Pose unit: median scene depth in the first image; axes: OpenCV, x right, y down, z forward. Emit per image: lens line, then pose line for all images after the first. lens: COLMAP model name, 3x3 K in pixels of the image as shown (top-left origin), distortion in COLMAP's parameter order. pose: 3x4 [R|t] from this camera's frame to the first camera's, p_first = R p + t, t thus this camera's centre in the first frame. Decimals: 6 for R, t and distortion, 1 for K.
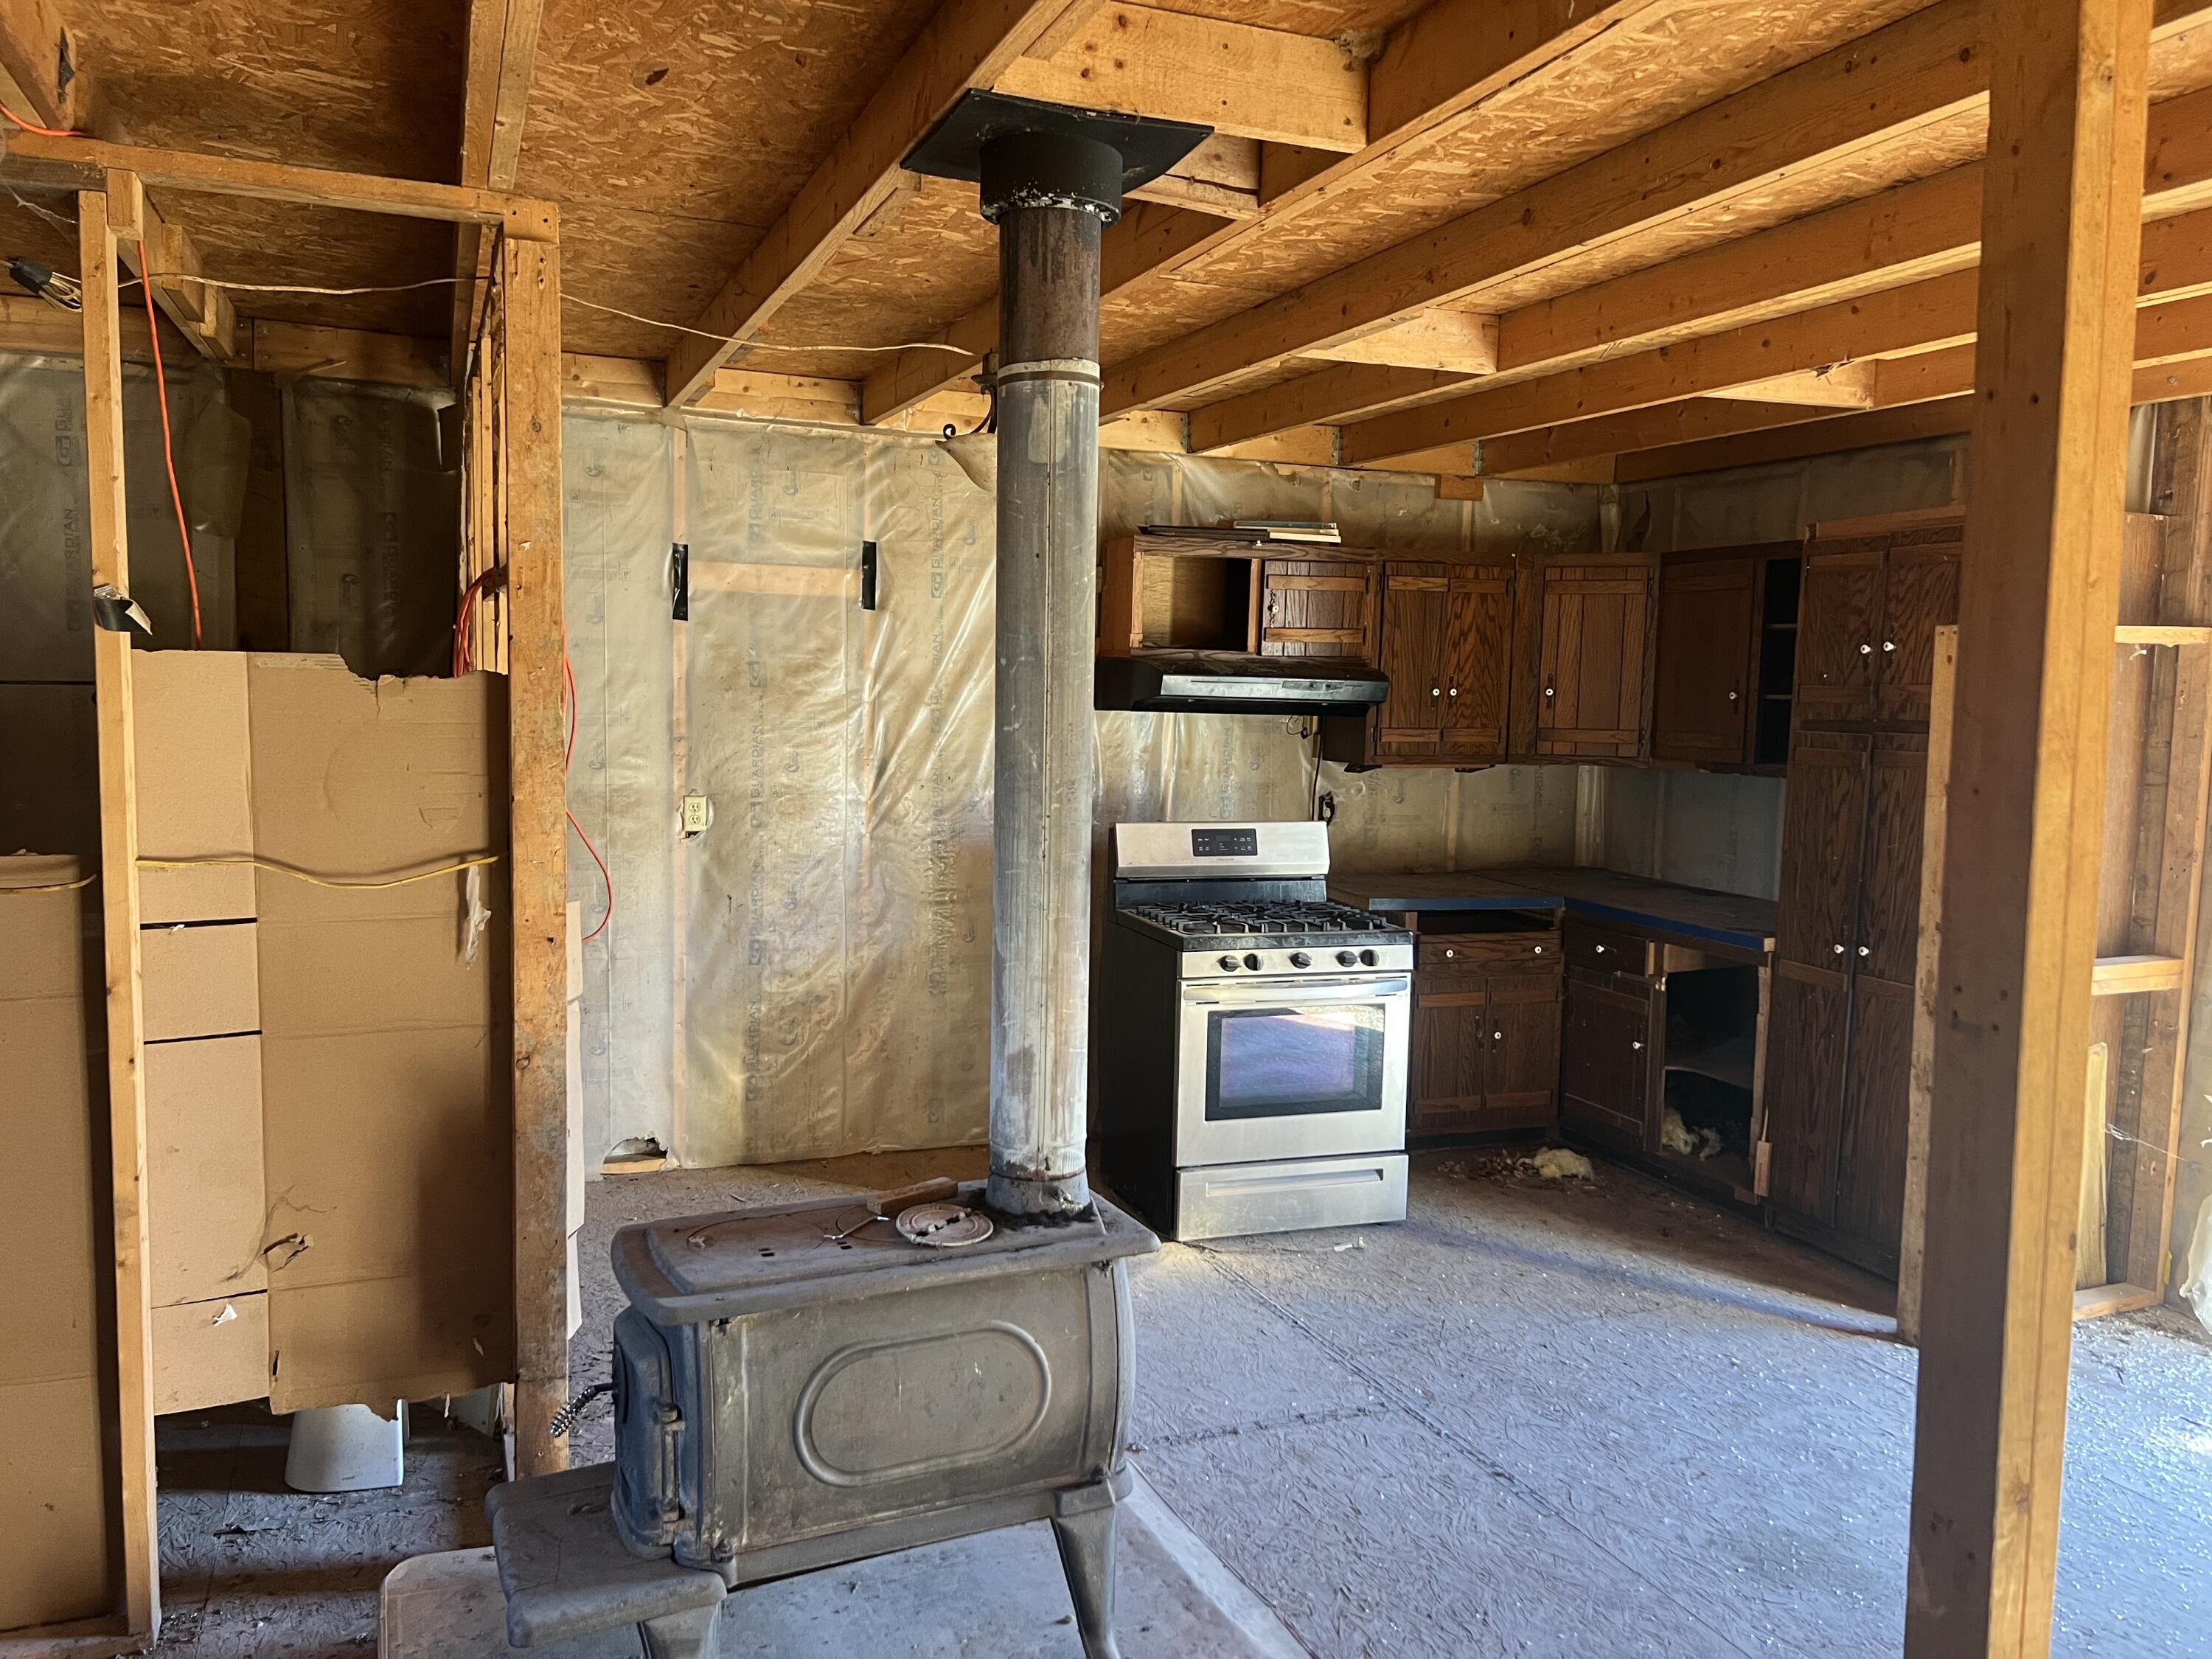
lens RADIAL K [[1685.5, 0, 1106.0], [0, 1685.5, 829.5], [0, 0, 1]] dist [0.081225, -0.095643]
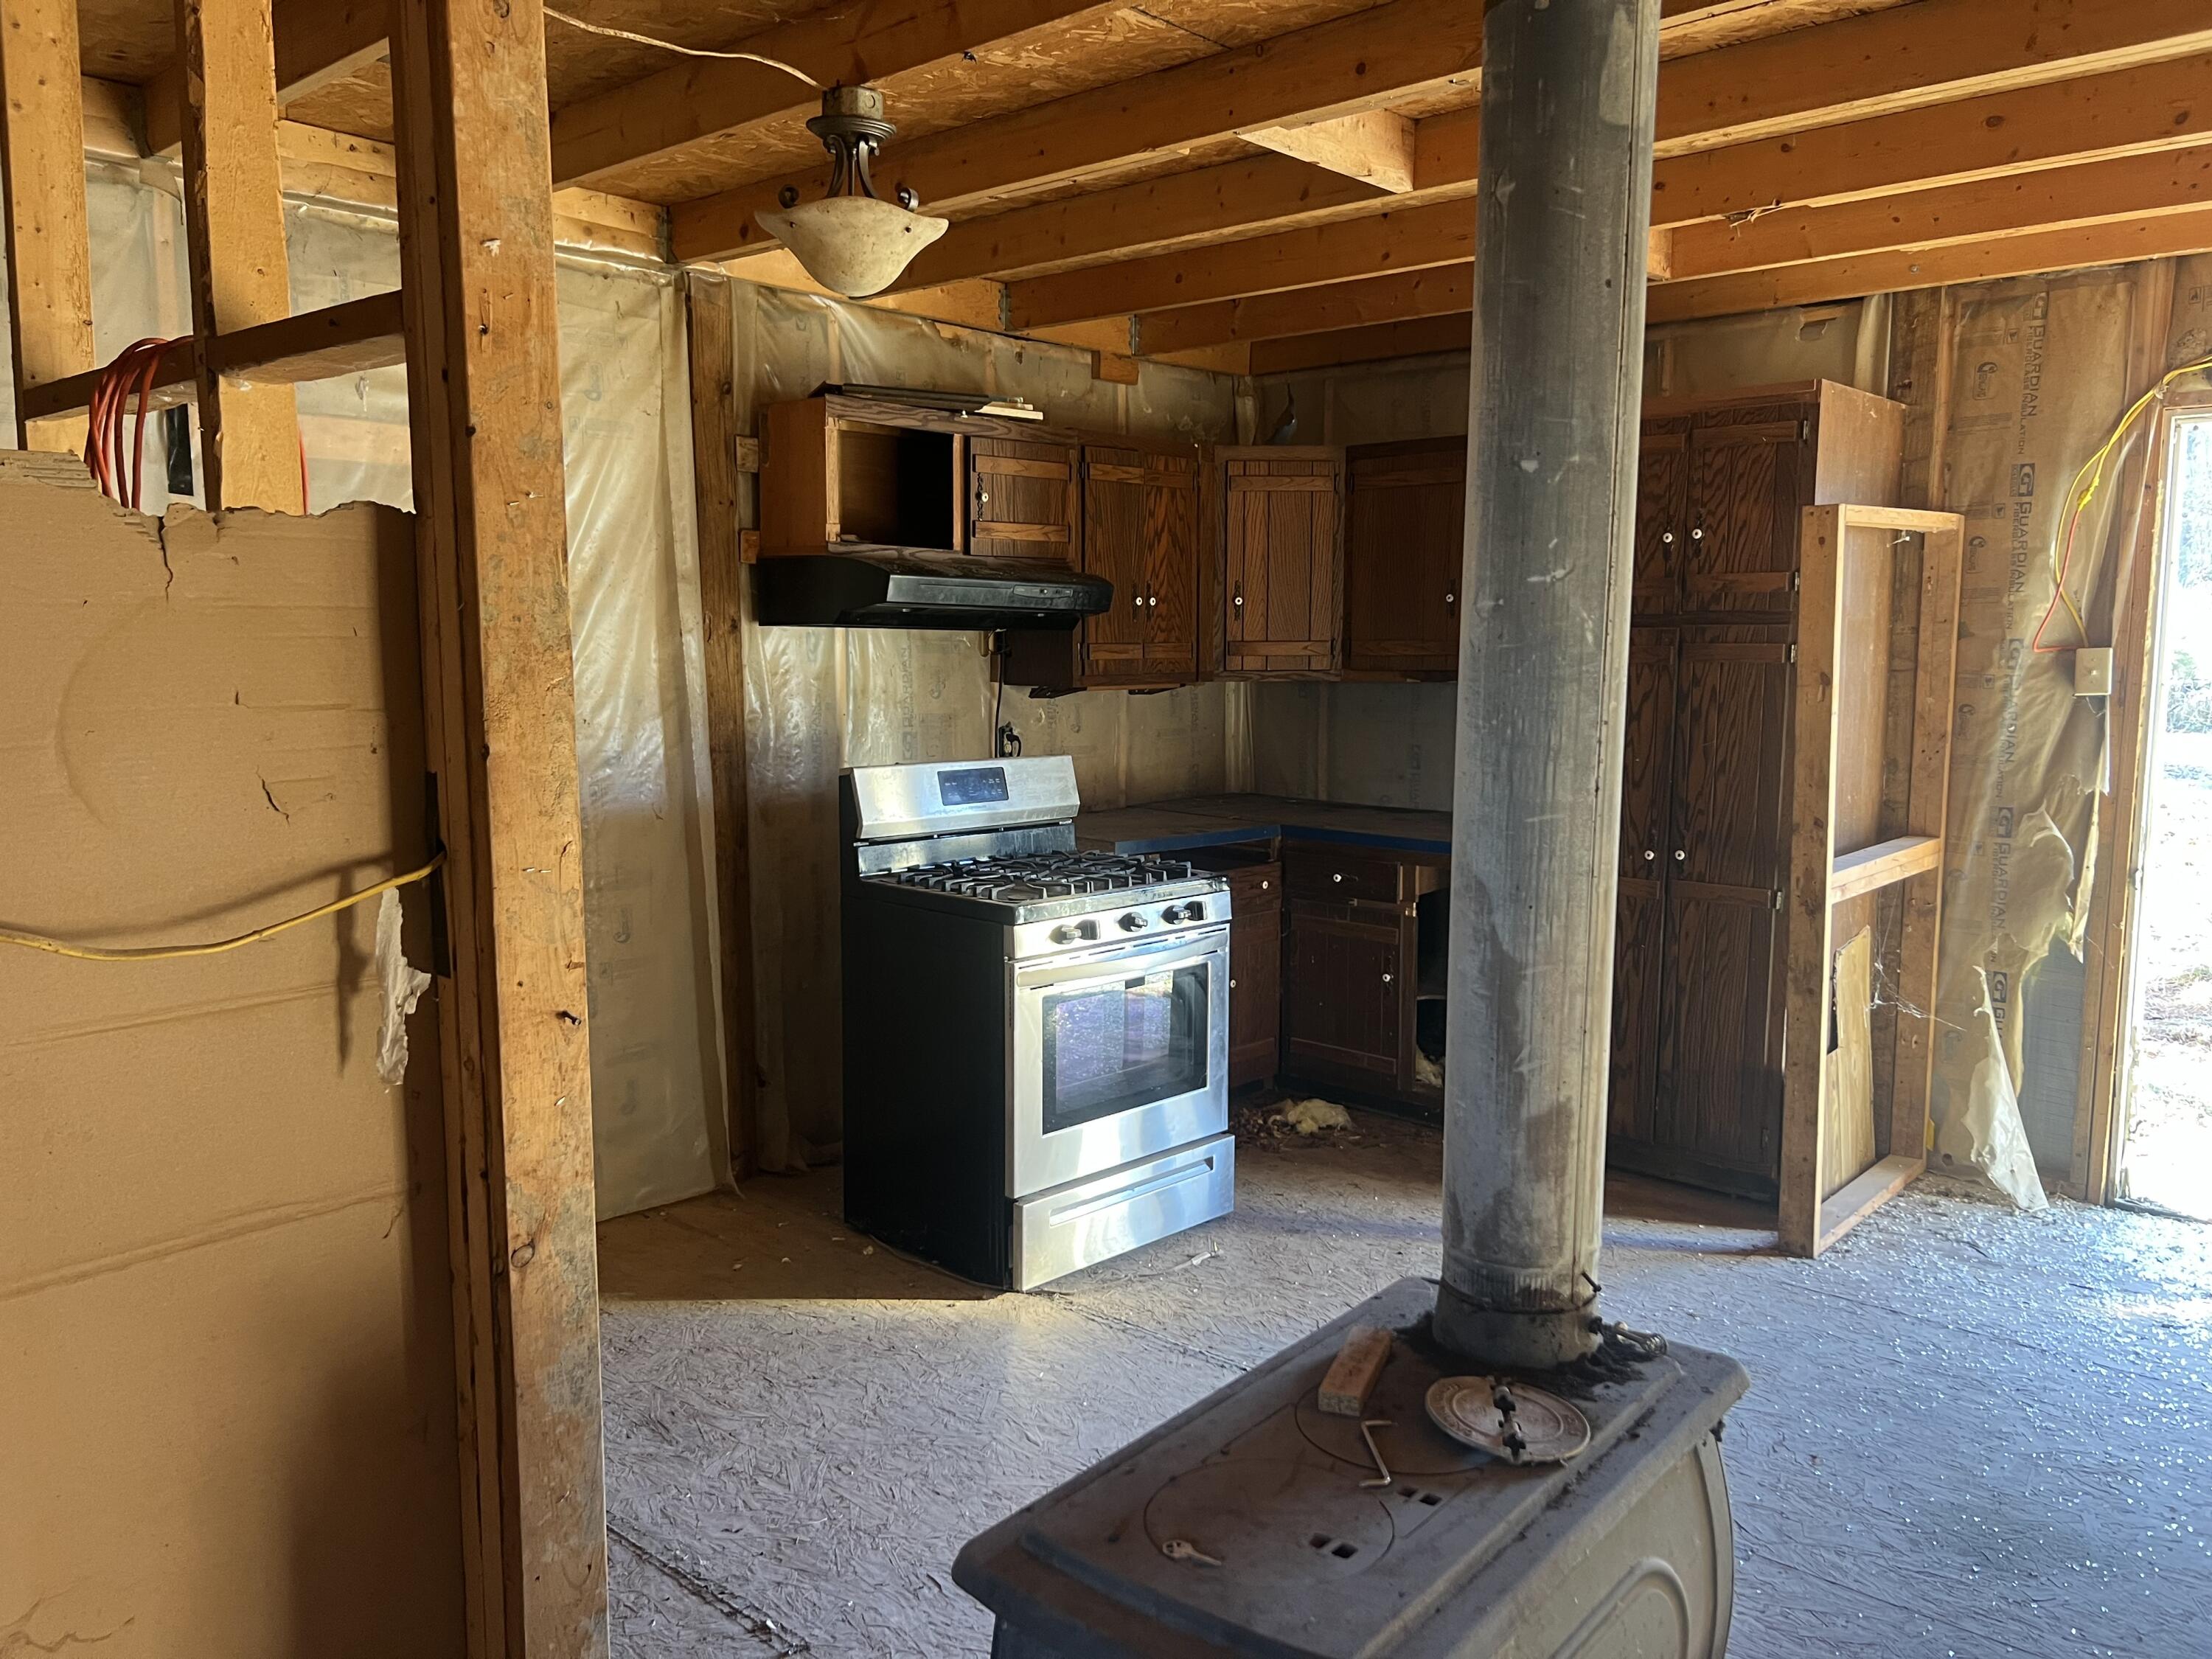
lens RADIAL K [[1673.4, 0, 1114.1], [0, 1673.4, 833.9], [0, 0, 1]] dist [0.070428, -0.092897]
pose [[0.897189, -0.072992, 0.435574, -0.230894], [0.058063, 0.997182, 0.047508, -0.003653], [-0.437814, -0.017333, 0.898898, 0.264186]]
